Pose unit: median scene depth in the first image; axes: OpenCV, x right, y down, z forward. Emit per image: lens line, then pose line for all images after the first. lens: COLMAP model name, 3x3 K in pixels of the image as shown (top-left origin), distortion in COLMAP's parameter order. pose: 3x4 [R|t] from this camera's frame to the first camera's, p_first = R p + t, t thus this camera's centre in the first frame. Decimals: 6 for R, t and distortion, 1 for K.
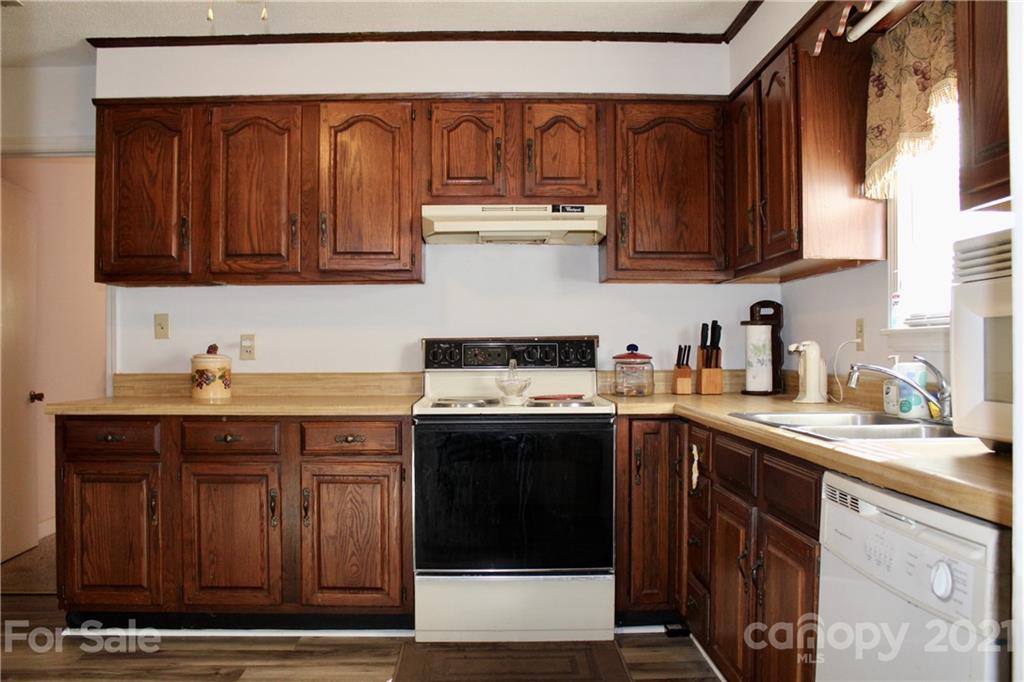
lens RADIAL K [[864.5, 0, 513.5], [0, 864.5, 347.8], [0, 0, 1]] dist [-0.134575, 0.116853]
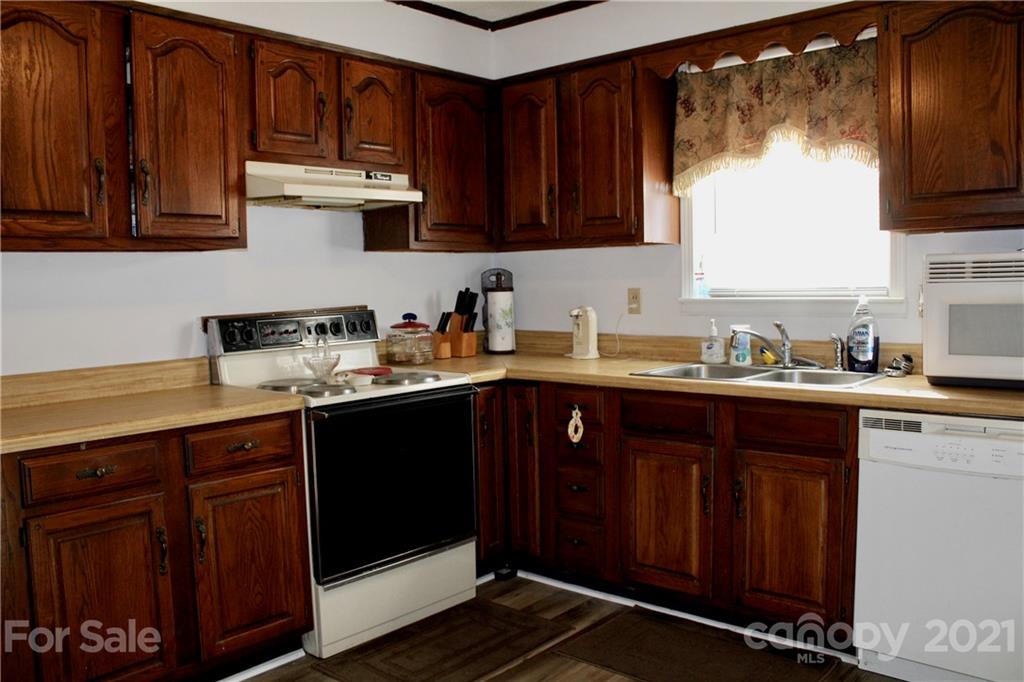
lens RADIAL K [[864.5, 0, 519.4], [0, 864.5, 346.1], [0, 0, 1]] dist [-0.134575, 0.116853]
pose [[0.669899, -0.069807, 0.739163, -0.556992], [0.019042, 0.996858, 0.076886, -0.043459], [-0.742208, -0.037430, 0.669124, 0.237499]]
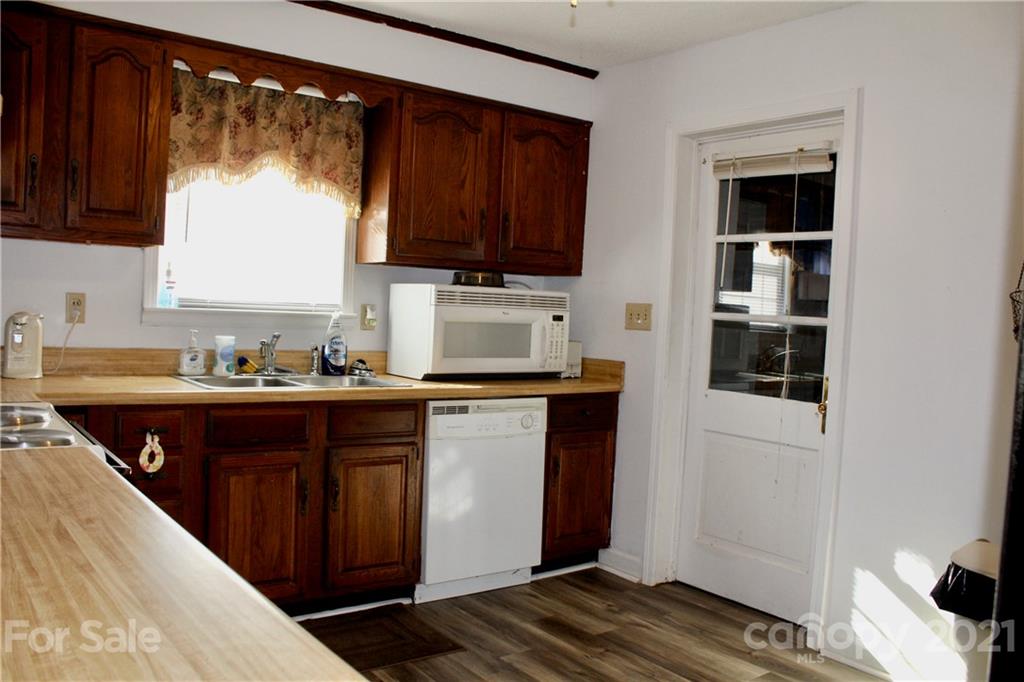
lens RADIAL K [[864.5, 0, 511.5], [0, 864.5, 345.0], [0, 0, 1]] dist [-0.134575, 0.116853]
pose [[-0.583271, -0.061997, 0.809908, -0.659772], [-0.050820, 0.997915, 0.039790, -0.033283], [-0.810686, -0.017951, -0.585205, 1.012485]]
